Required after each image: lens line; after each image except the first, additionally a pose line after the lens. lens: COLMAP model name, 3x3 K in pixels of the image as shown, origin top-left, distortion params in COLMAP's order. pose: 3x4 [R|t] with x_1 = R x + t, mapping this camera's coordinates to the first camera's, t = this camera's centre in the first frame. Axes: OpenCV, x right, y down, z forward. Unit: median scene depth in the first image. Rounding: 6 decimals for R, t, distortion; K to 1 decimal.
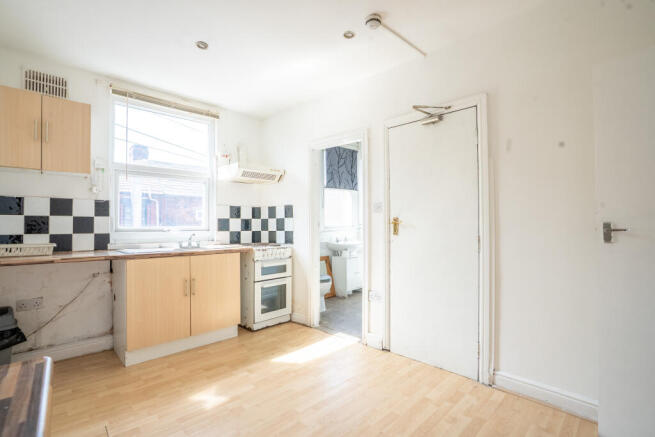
lens RADIAL K [[315.6, 0, 314.6], [0, 315.6, 216.9], [0, 0, 1]] dist [-0.000259, 0.000147]
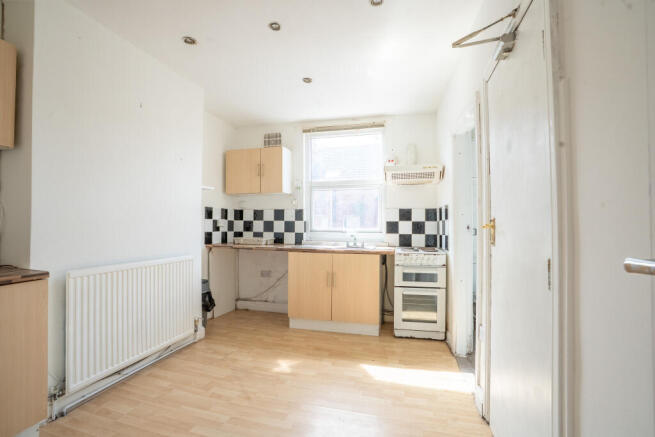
lens RADIAL K [[304.6, 0, 327.5], [0, 304.6, 218.5], [0, 0, 1]] dist [-0.059836, 0.000309]
pose [[0.529209, -0.018503, -0.848290, 0.503455], [0.011156, 0.999828, -0.014849, 0.009413], [0.848418, -0.001605, 0.529324, 0.341843]]
